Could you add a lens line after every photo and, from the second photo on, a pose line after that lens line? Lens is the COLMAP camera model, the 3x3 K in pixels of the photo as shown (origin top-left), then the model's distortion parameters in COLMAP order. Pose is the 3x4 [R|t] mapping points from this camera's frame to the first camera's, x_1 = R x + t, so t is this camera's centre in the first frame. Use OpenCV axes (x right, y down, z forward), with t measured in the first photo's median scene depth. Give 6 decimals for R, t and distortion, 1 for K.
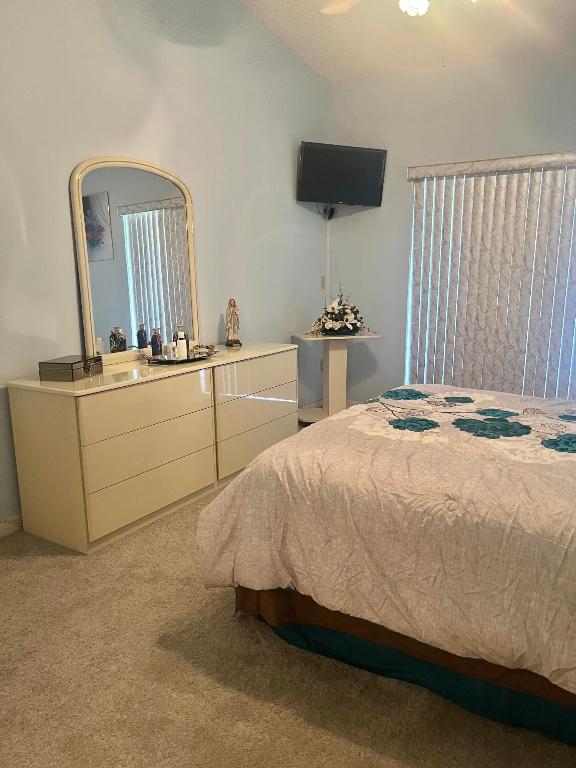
lens RADIAL K [[583.6, 0, 284.9], [0, 583.6, 385.9], [0, 0, 1]] dist [0.044861, -0.004628]
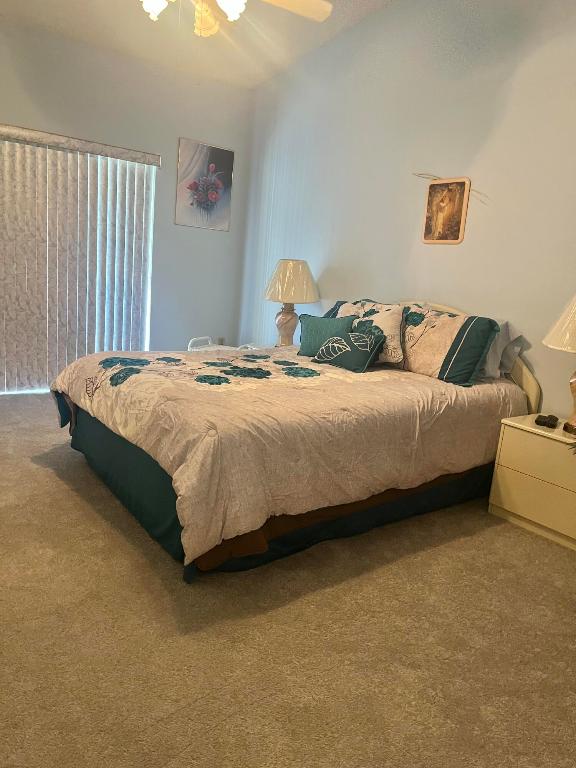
lens RADIAL K [[583.6, 0, 284.9], [0, 583.6, 385.9], [0, 0, 1]] dist [0.044861, -0.004628]
pose [[0.344032, -0.159351, 0.925337, -0.492090], [0.097759, 0.986217, 0.133489, -0.039344], [-0.933855, 0.044535, 0.354869, 0.240656]]
